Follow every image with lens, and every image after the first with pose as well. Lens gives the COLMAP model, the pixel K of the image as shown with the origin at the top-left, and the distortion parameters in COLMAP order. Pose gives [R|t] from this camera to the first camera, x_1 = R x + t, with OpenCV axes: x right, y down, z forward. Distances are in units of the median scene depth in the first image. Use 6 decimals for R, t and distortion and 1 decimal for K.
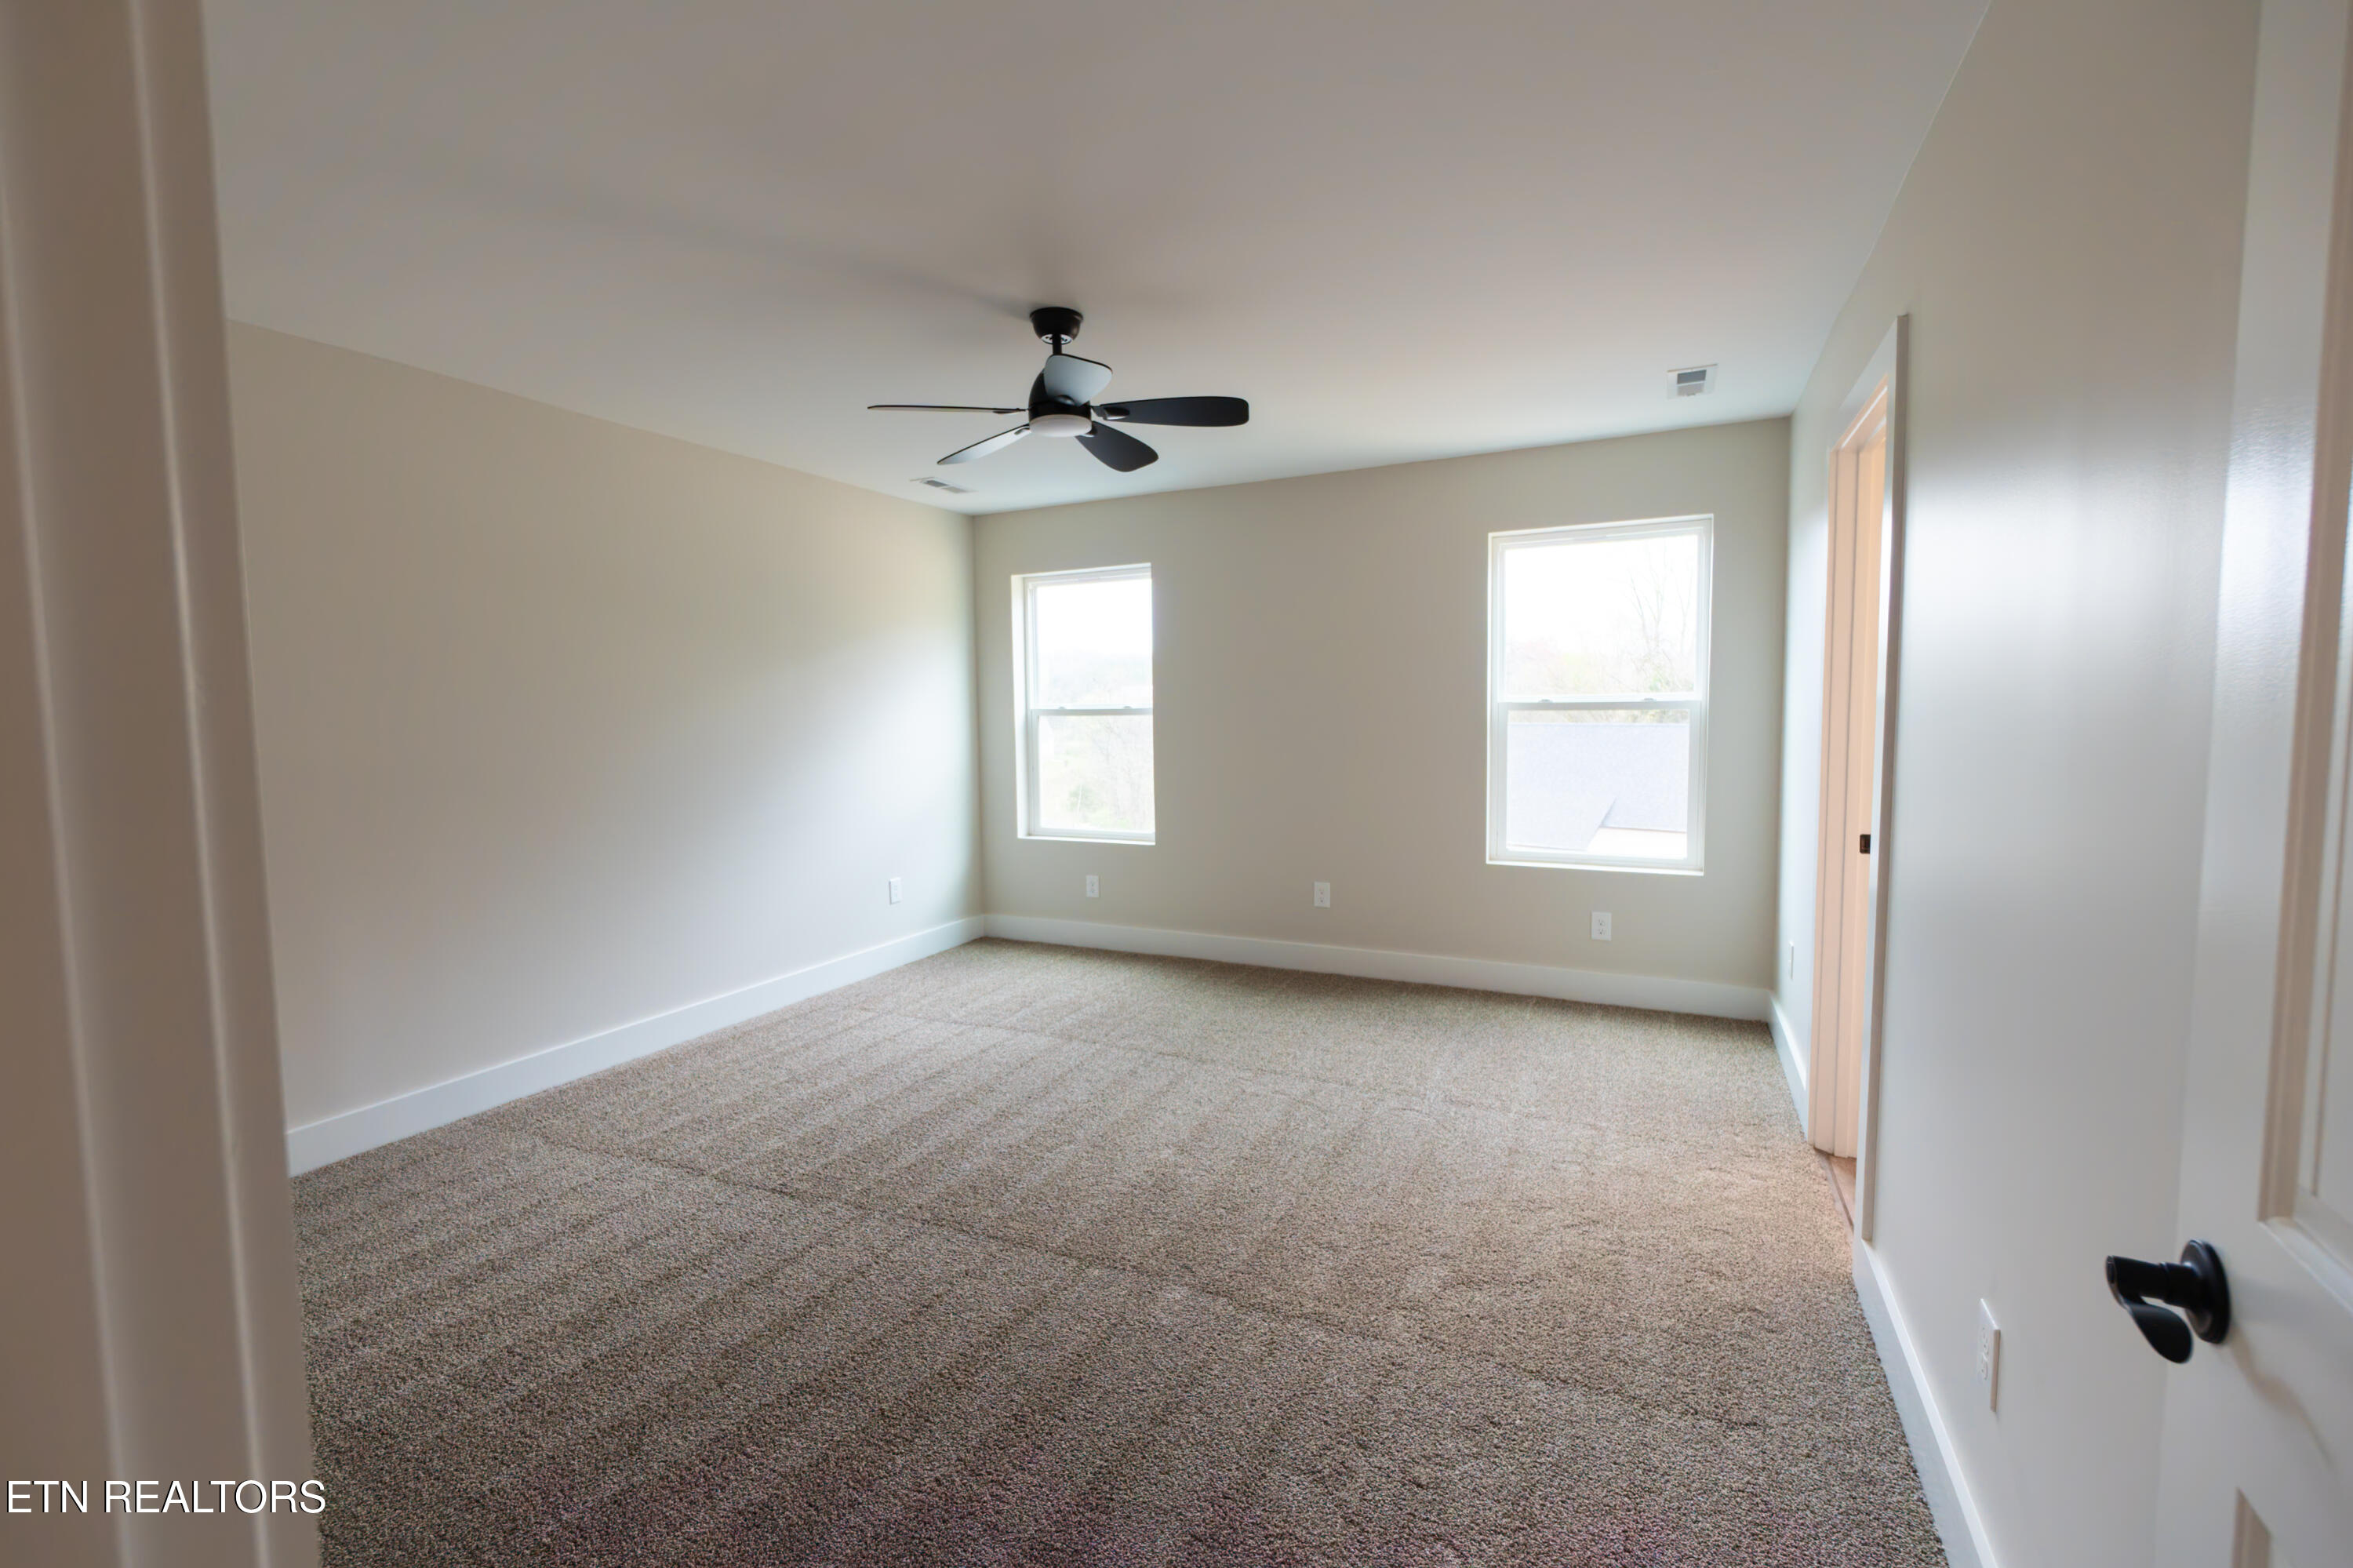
lens RADIAL K [[1014.0, 0, 1176.5], [0, 1014.0, 784.0], [0, 0, 1]] dist [-0.001759, 0.000222]
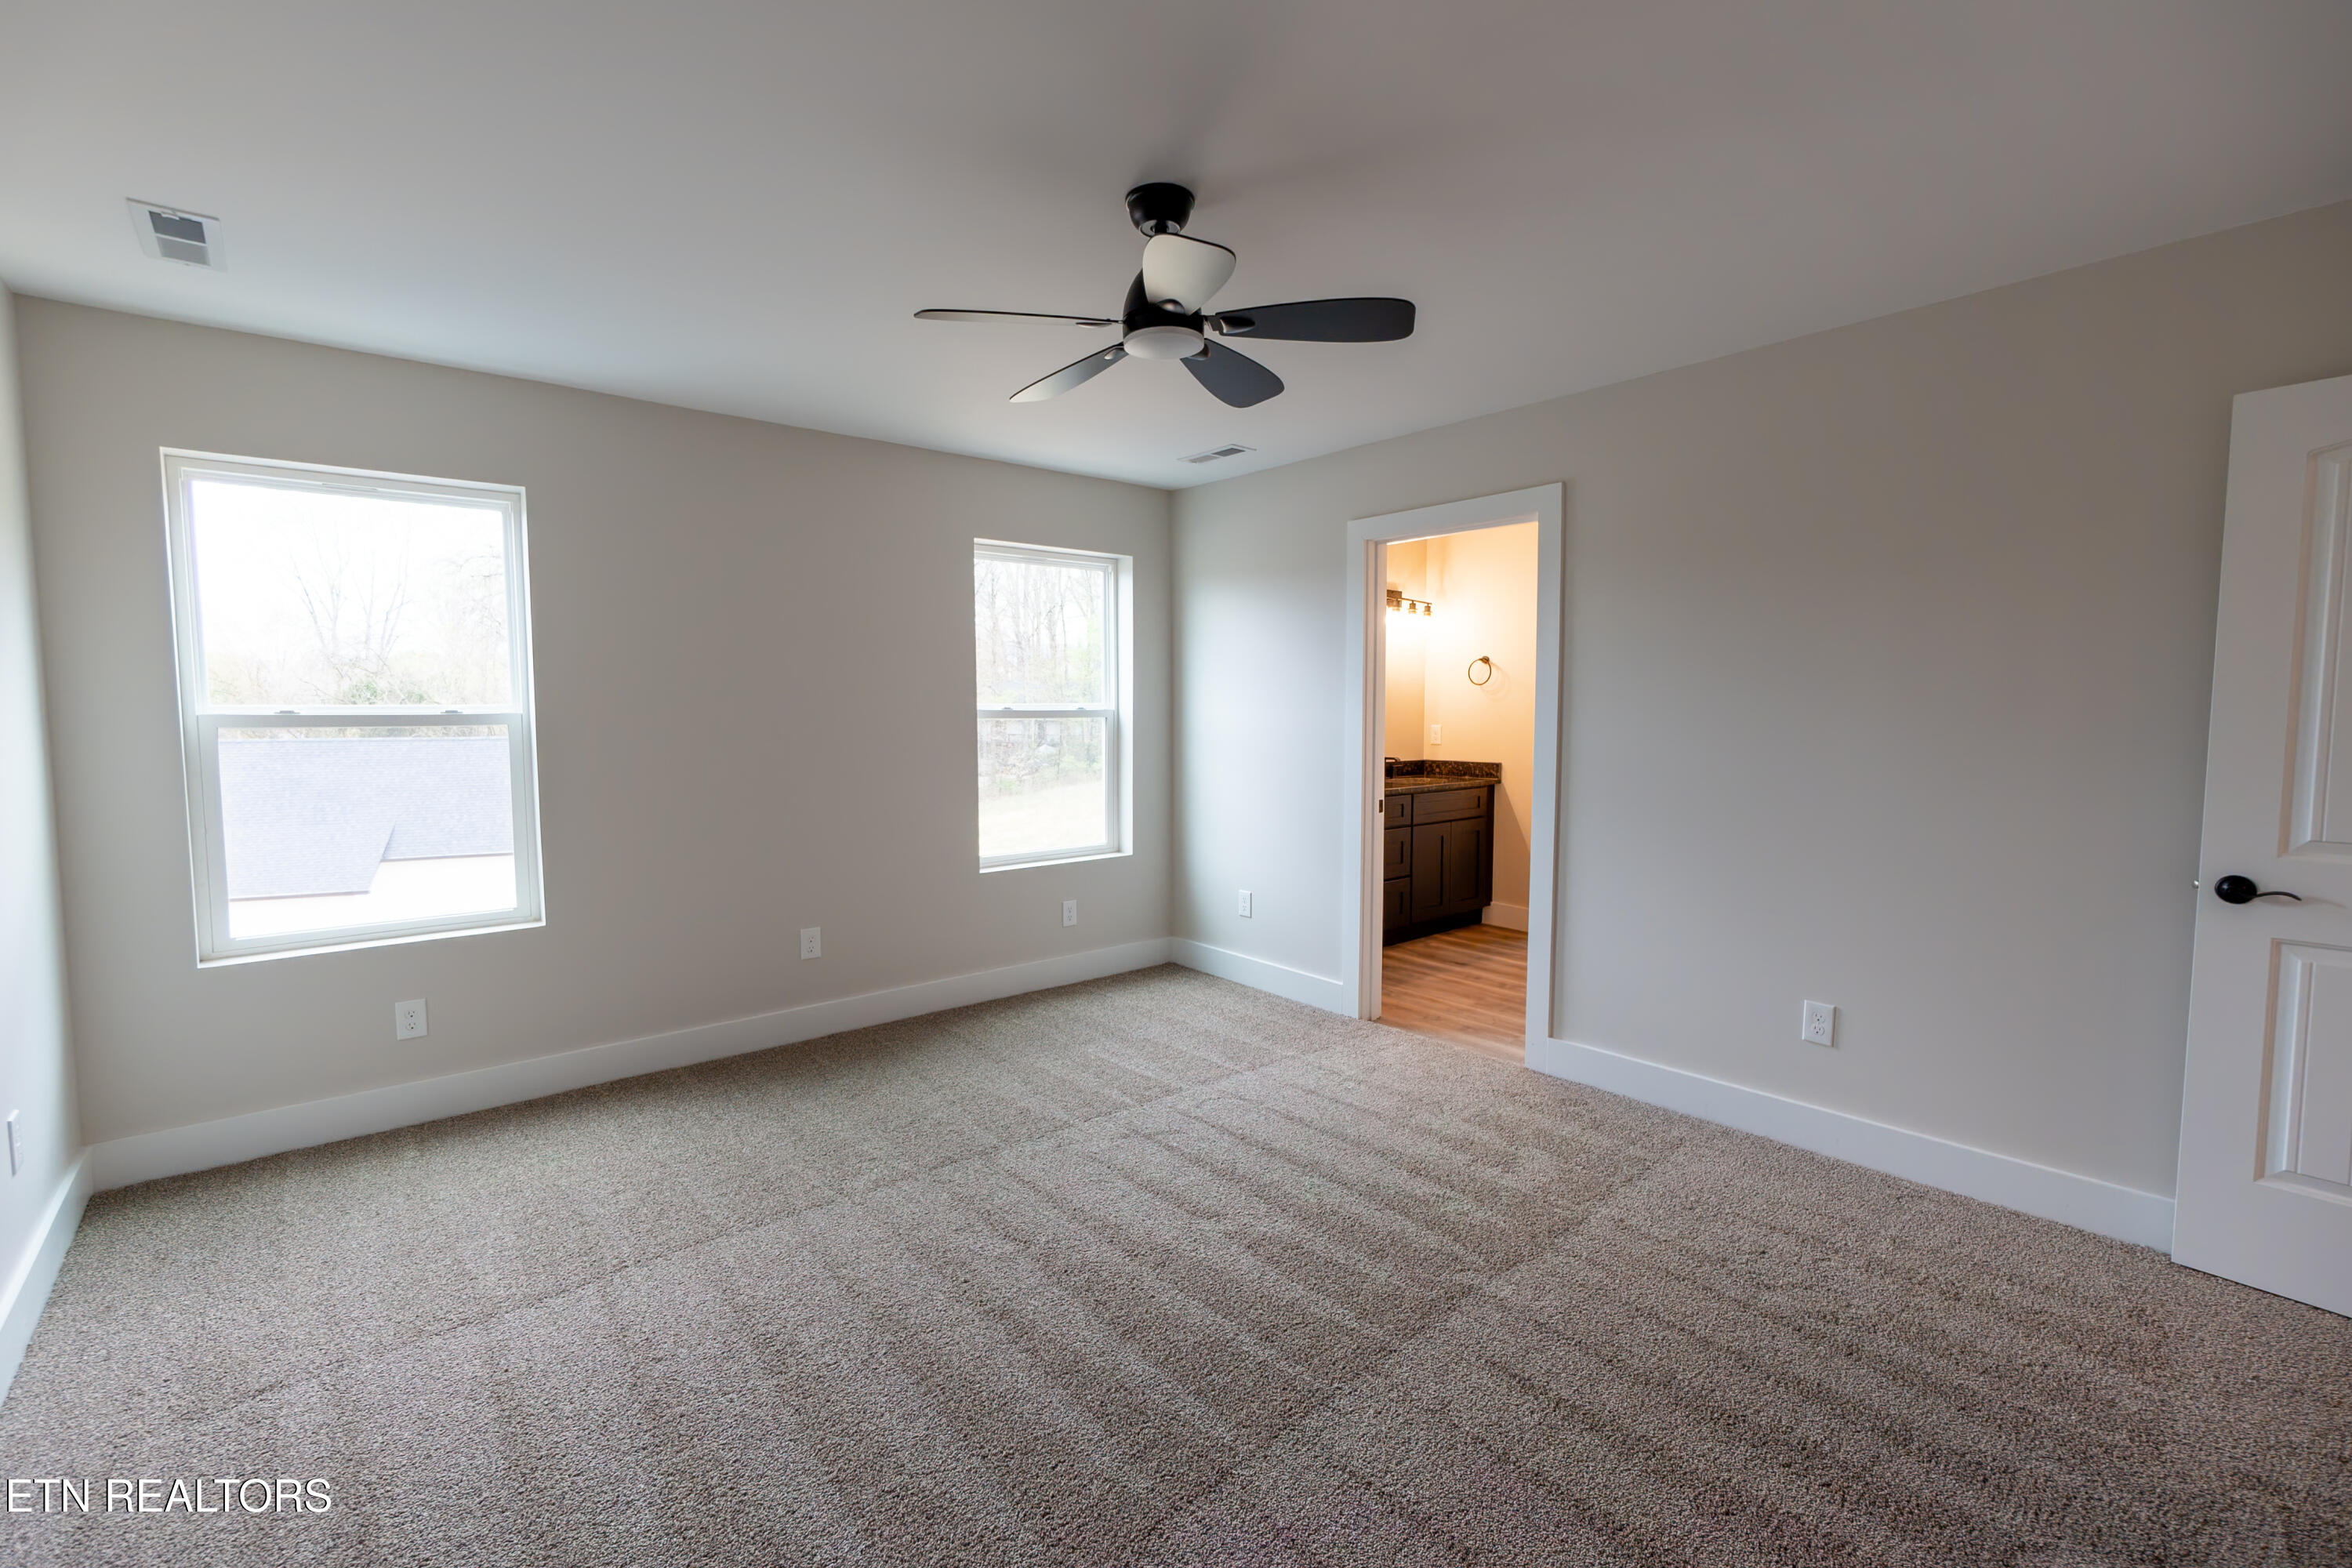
lens RADIAL K [[979.5, 0, 1200.9], [0, 979.5, 805.8], [0, 0, 1]] dist [-0.012171, -0.000196]
pose [[0.409093, -0.079711, 0.909004, -0.479700], [0.068812, 0.996036, 0.056375, -0.026544], [-0.909894, 0.039488, 0.412956, 0.421842]]
